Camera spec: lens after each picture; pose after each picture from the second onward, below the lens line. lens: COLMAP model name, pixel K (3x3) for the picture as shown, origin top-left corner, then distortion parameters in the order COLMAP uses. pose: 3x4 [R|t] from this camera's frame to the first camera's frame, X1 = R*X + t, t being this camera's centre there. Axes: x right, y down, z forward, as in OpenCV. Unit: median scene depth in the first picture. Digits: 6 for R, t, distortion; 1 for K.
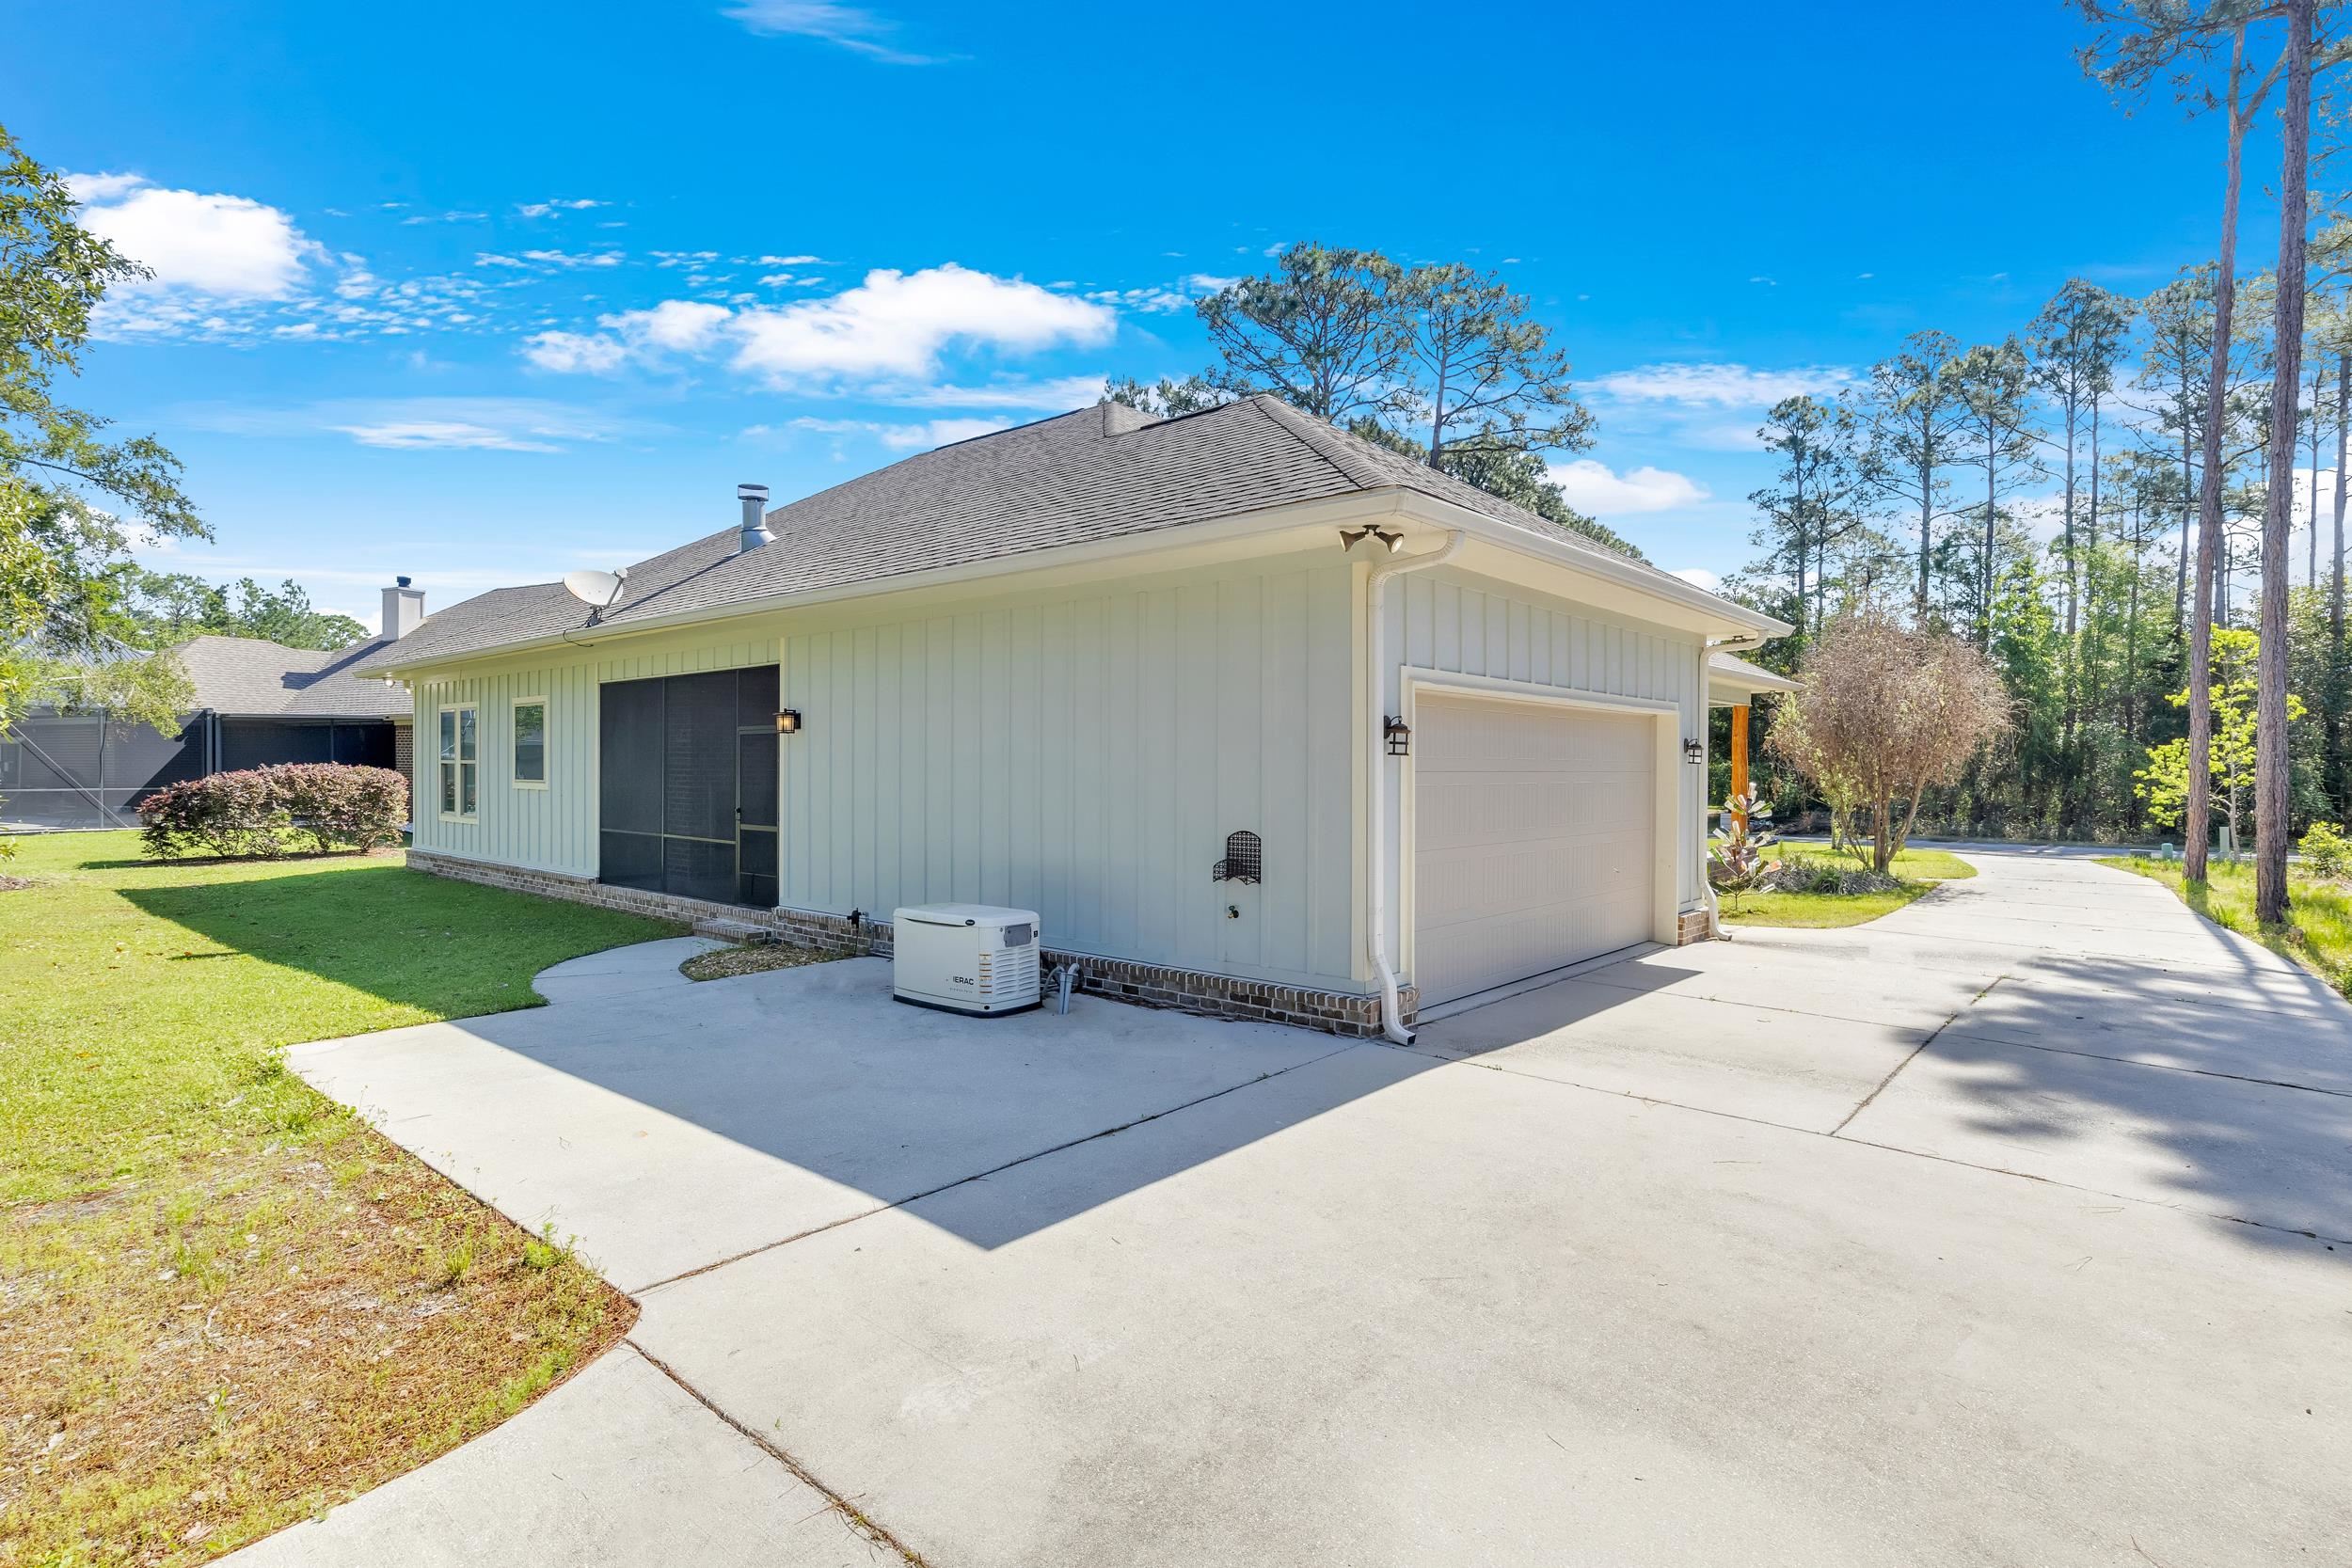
lens RADIAL K [[1164.4, 0, 1175.1], [0, 1164.4, 773.4], [0, 0, 1]] dist [-0.000774, -0.000262]
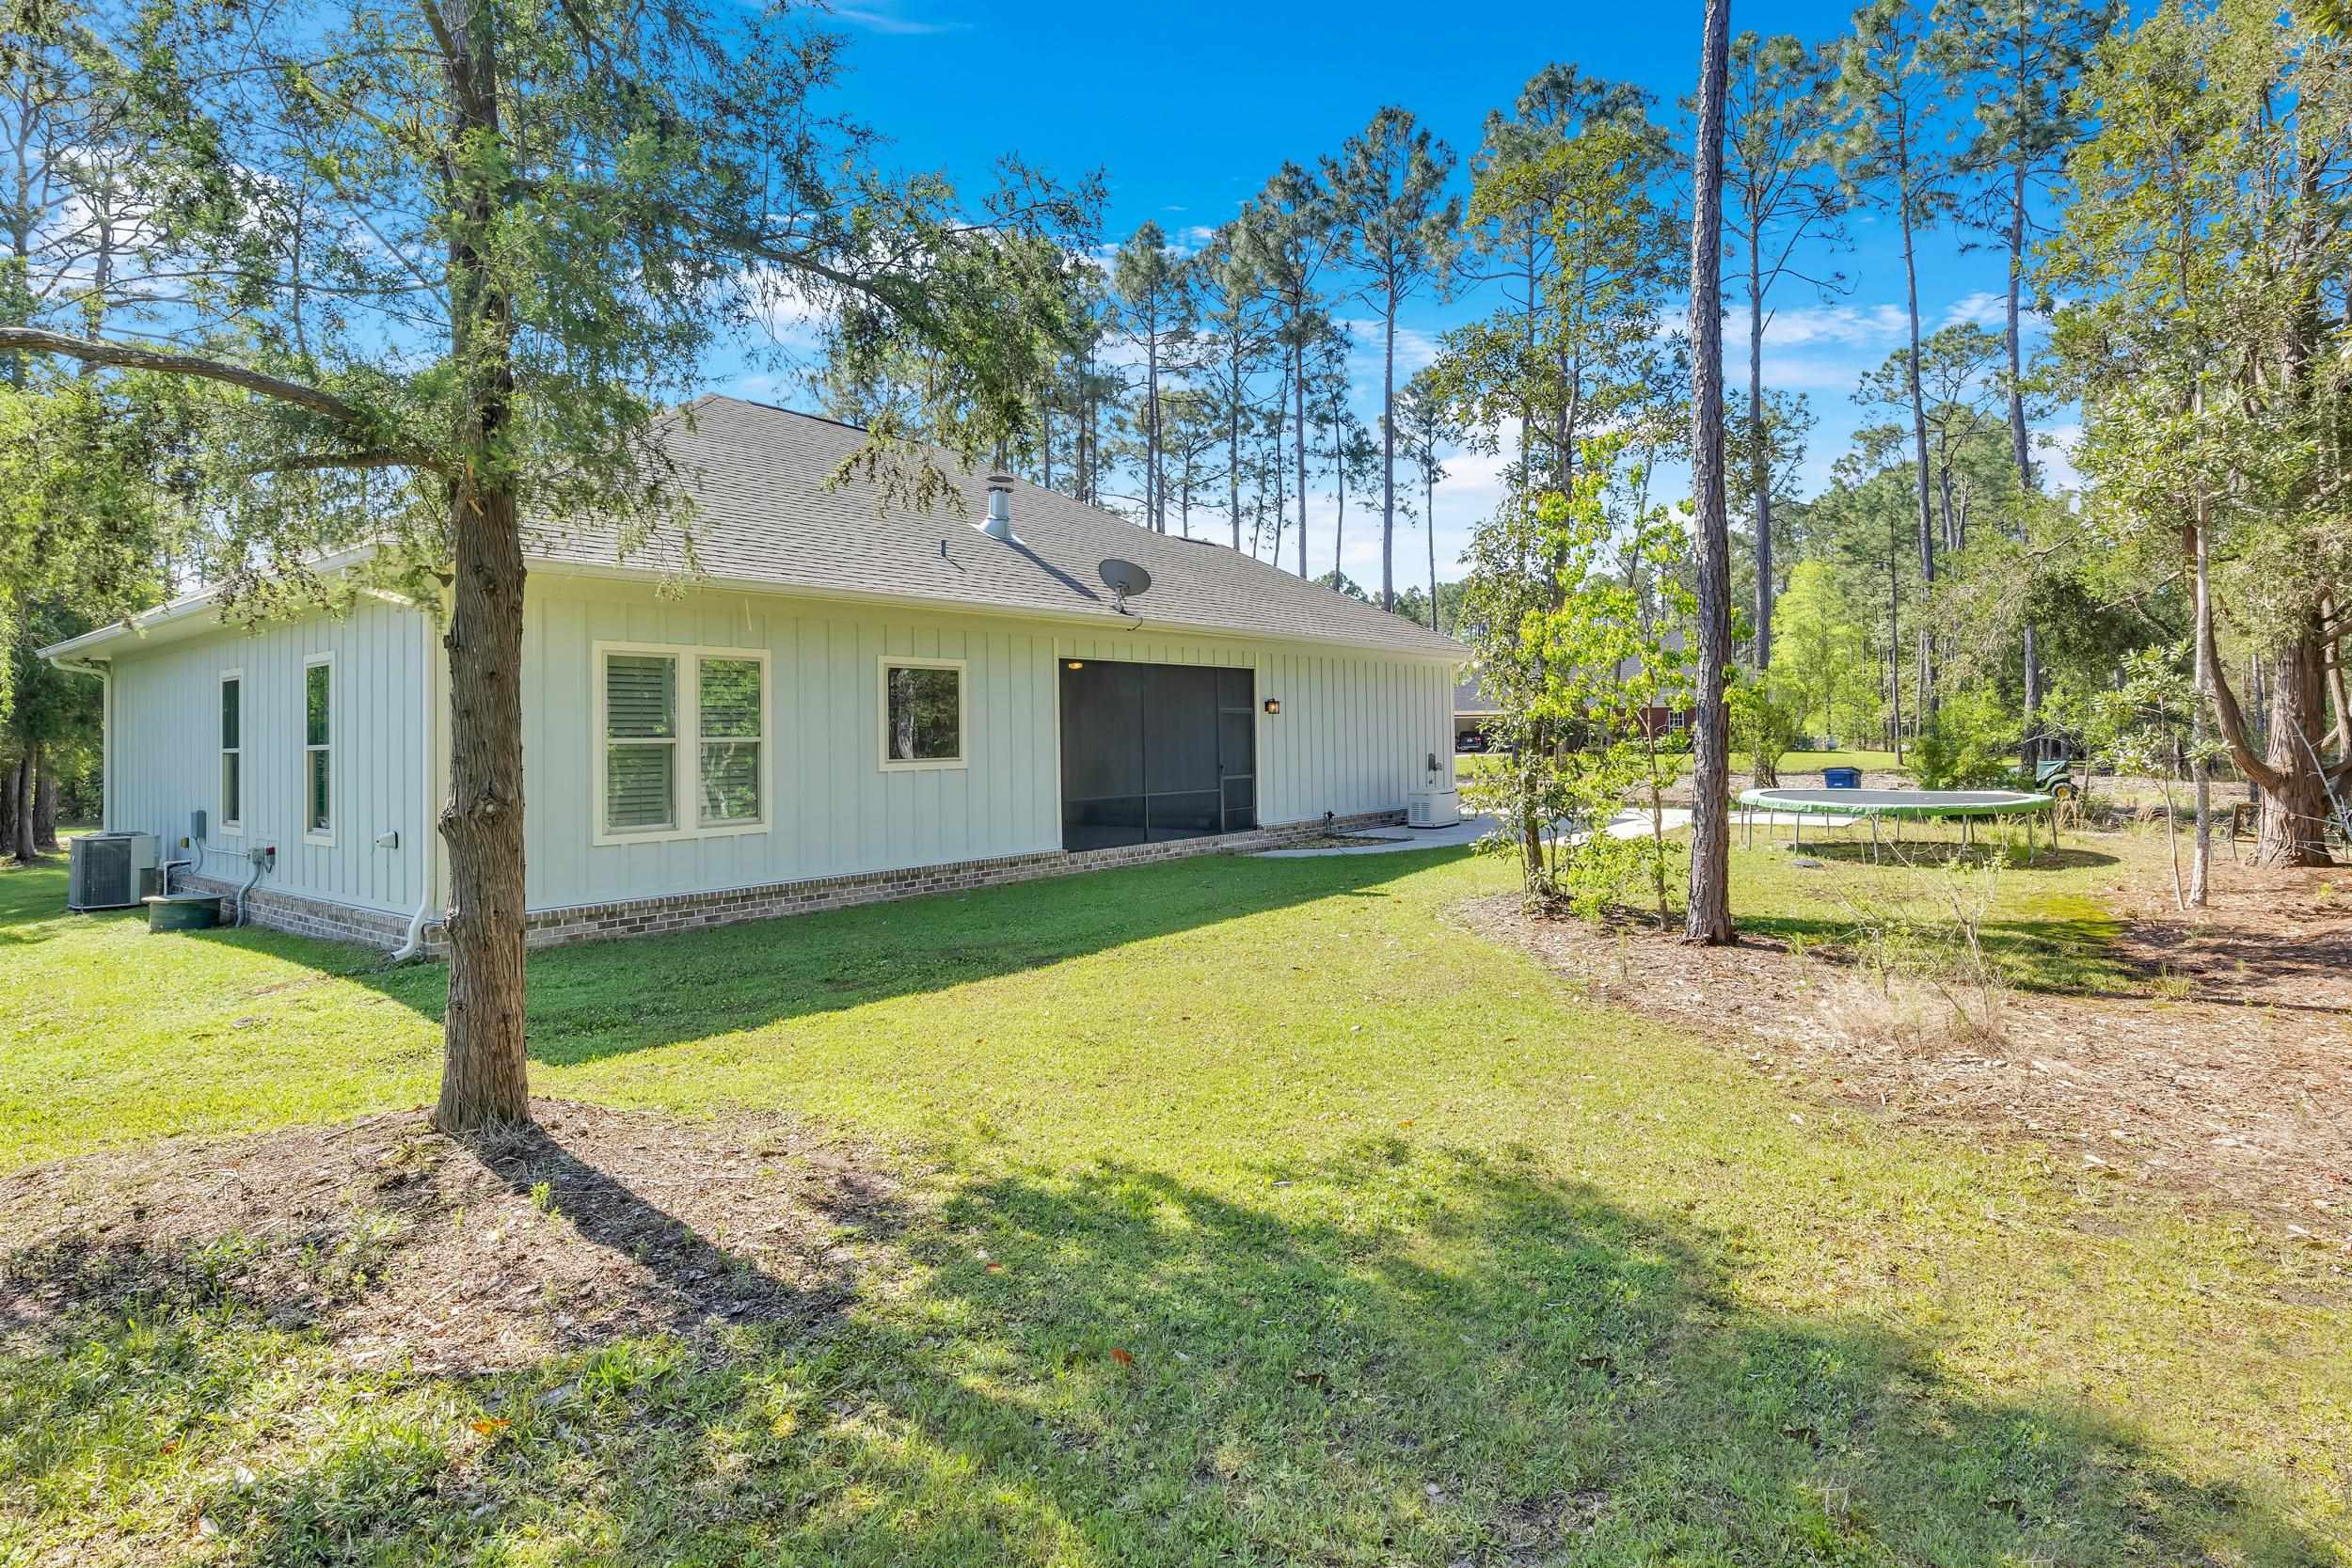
lens RADIAL K [[1202.1, 0, 1176.3], [0, 1202.1, 727.8], [0, 0, 1]] dist [-0.000210, -0.000139]
pose [[-0.053138, 0.007304, 0.998560, -1.818835], [0.025035, 0.999669, -0.005980, -0.008116], [-0.998273, 0.024681, -0.053303, 1.122160]]
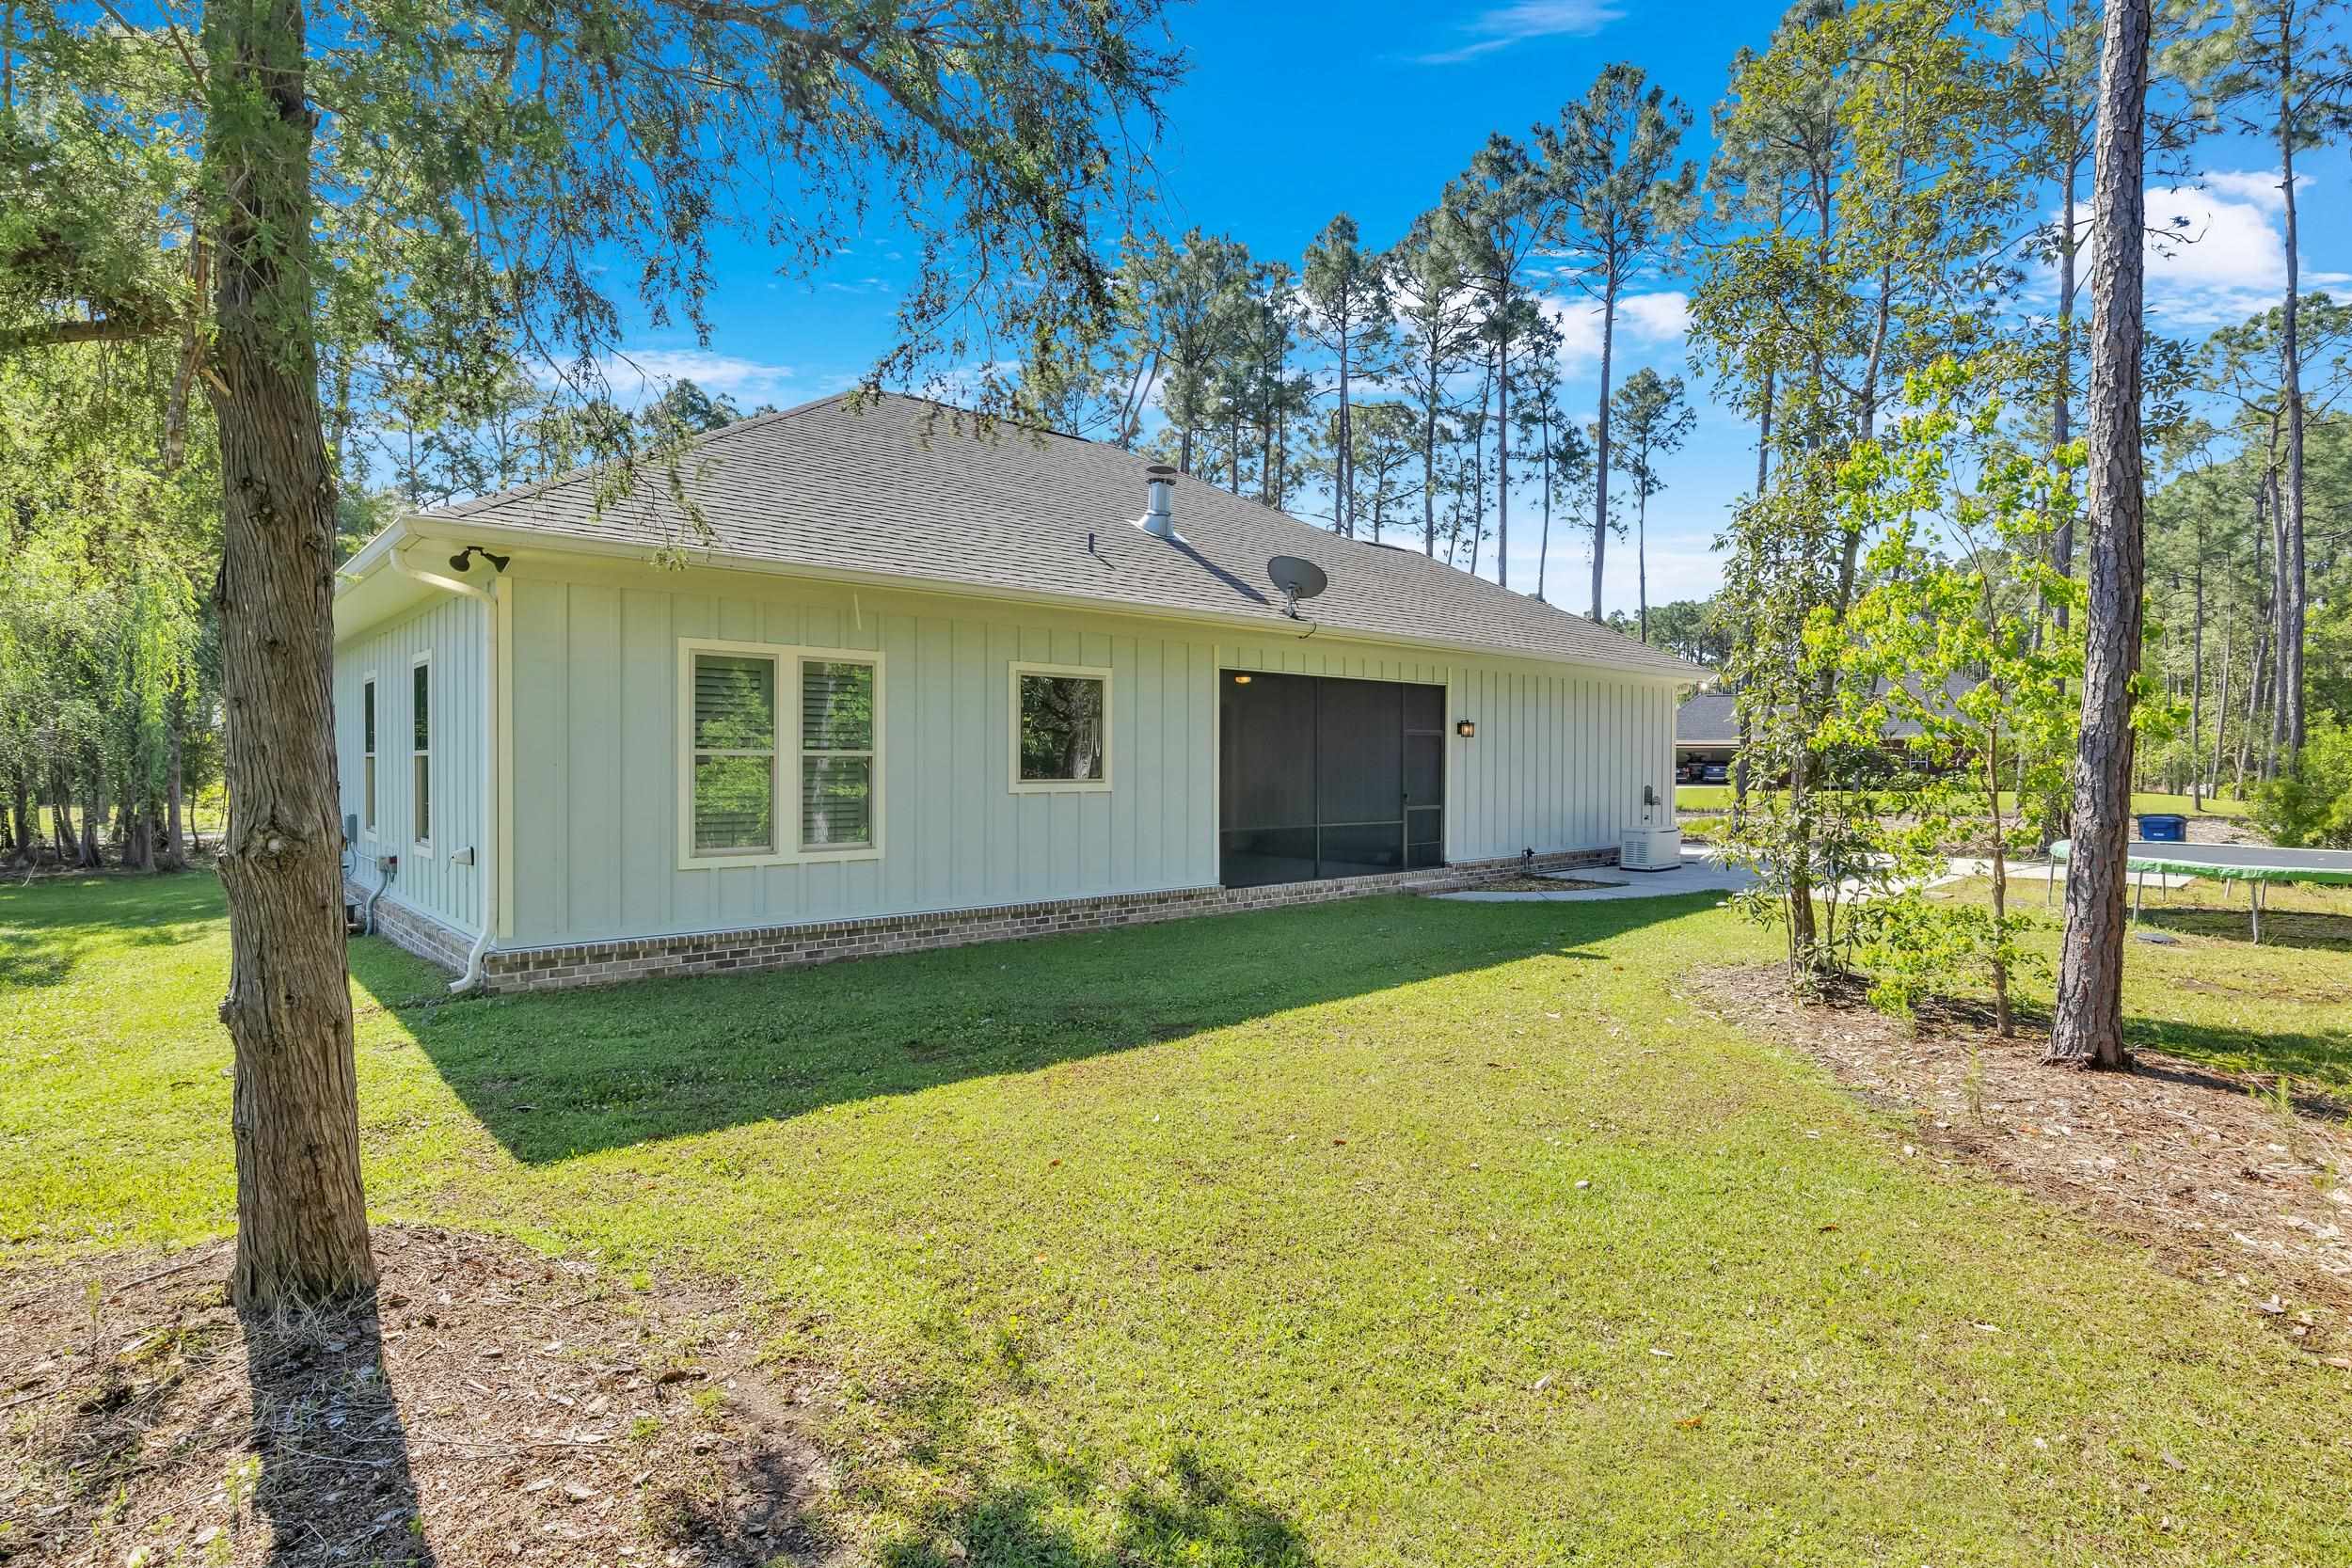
lens RADIAL K [[1164.4, 0, 1175.1], [0, 1164.4, 773.4], [0, 0, 1]] dist [-0.000774, -0.000262]
pose [[0.108944, -0.011940, 0.993976, -1.638403], [0.004184, 0.999925, 0.011552, -0.007472], [-0.994039, 0.002900, 0.108986, 1.100643]]
